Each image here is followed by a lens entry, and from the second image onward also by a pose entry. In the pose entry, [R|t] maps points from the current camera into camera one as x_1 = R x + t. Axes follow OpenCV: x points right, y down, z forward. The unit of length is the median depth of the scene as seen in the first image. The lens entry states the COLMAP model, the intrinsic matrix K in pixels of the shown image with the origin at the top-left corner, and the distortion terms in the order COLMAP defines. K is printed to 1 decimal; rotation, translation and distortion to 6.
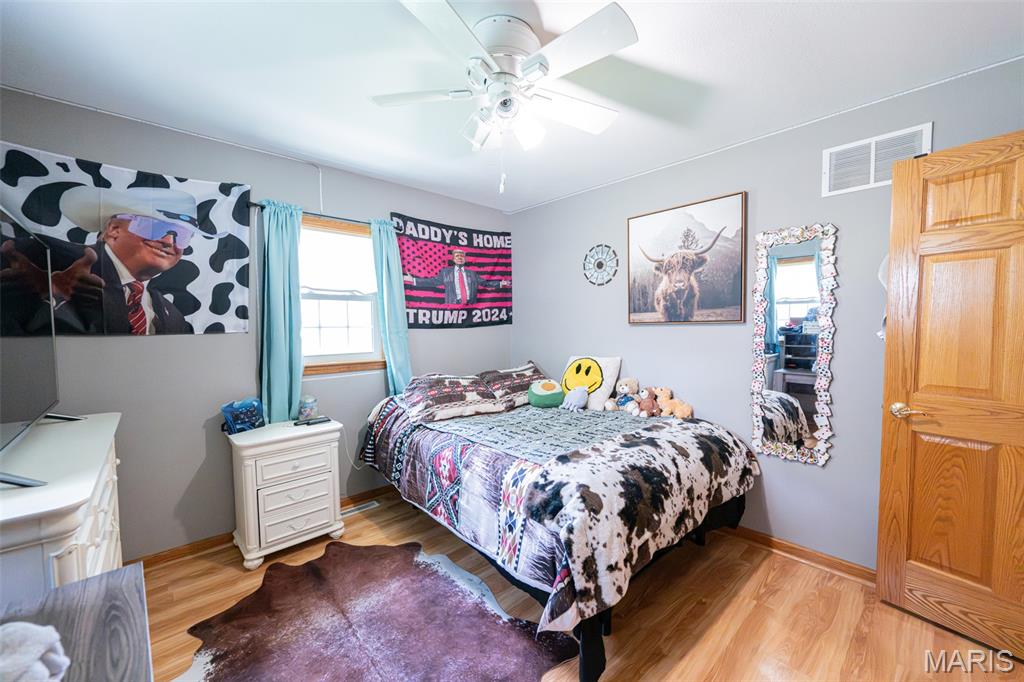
lens RADIAL K [[394.9, 0, 515.4], [0, 394.9, 345.0], [0, 0, 1]] dist [-0.003201, 0.000120]
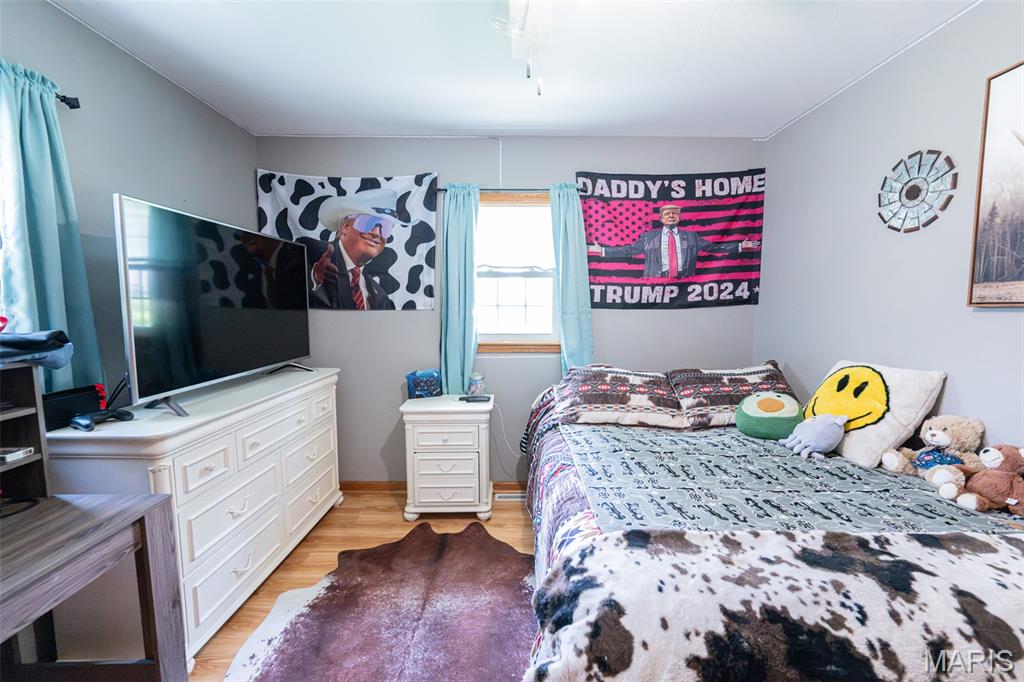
lens RADIAL K [[406.4, 0, 516.3], [0, 406.4, 343.8], [0, 0, 1]] dist [-0.000687, -0.000363]
pose [[0.736860, 0.074210, -0.671960, 0.248298], [-0.043454, 0.997101, 0.062467, -0.016168], [0.674648, -0.016830, 0.737948, 0.300211]]
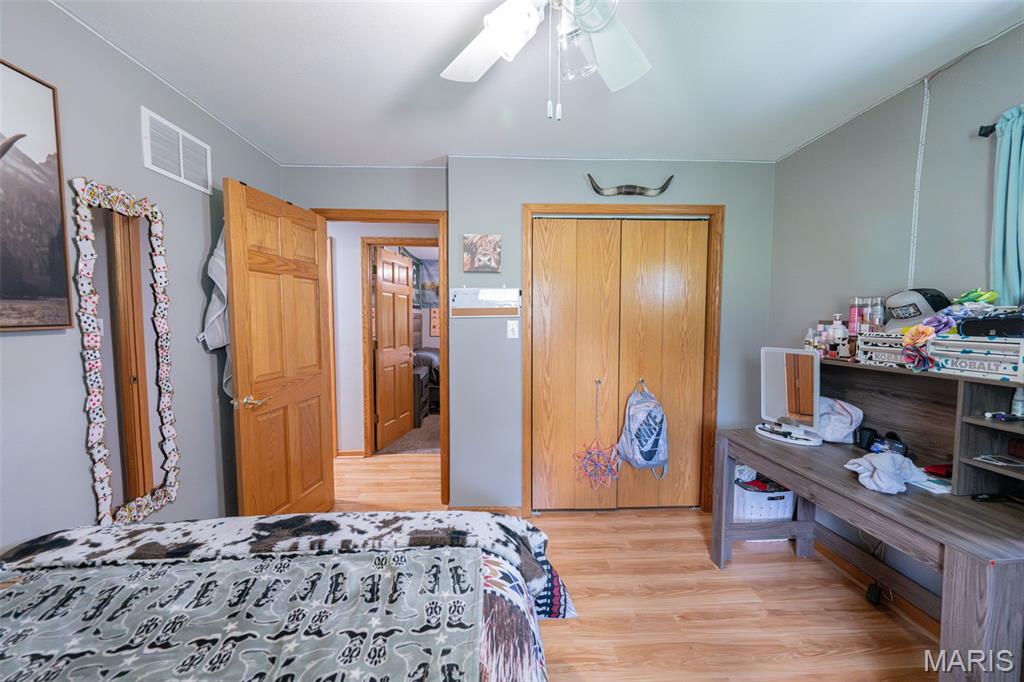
lens RADIAL K [[400.5, 0, 508.7], [0, 400.5, 345.3], [0, 0, 1]] dist [0.000787, -0.000677]
pose [[-0.756852, -0.036659, 0.652557, -0.246986], [0.041876, 0.993654, 0.104389, -0.061500], [-0.652243, 0.106334, -0.750514, 0.948598]]
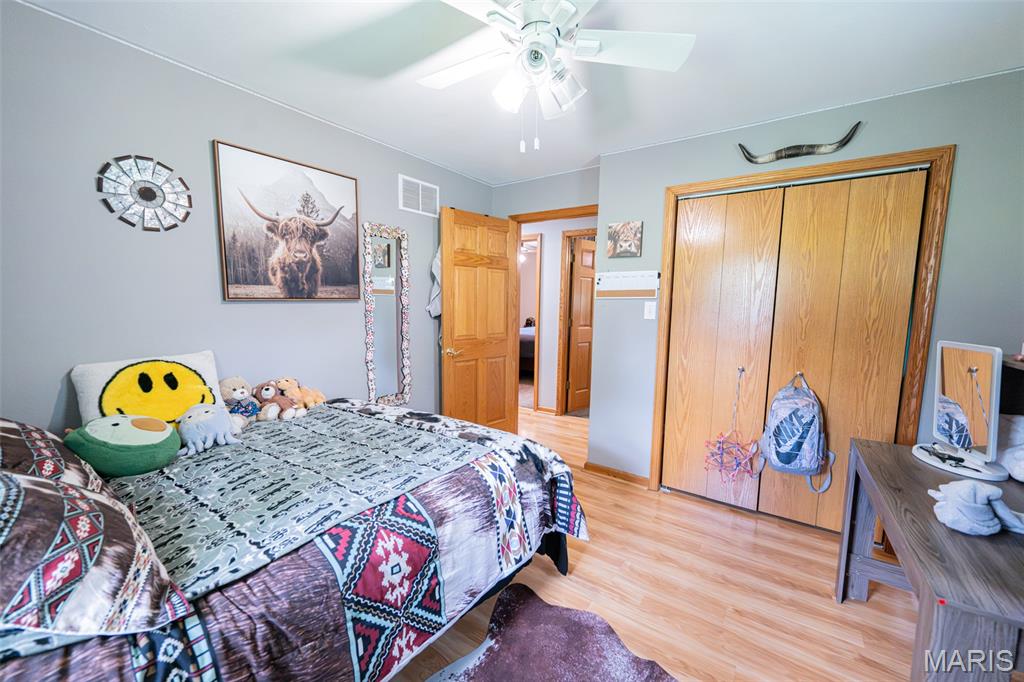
lens RADIAL K [[400.5, 0, 508.7], [0, 400.5, 345.3], [0, 0, 1]] dist [0.000787, -0.000677]
pose [[-0.195582, -0.103385, 0.975223, -0.571877], [0.040396, 0.992734, 0.113343, -0.038614], [-0.979855, 0.061563, -0.189985, 0.752023]]
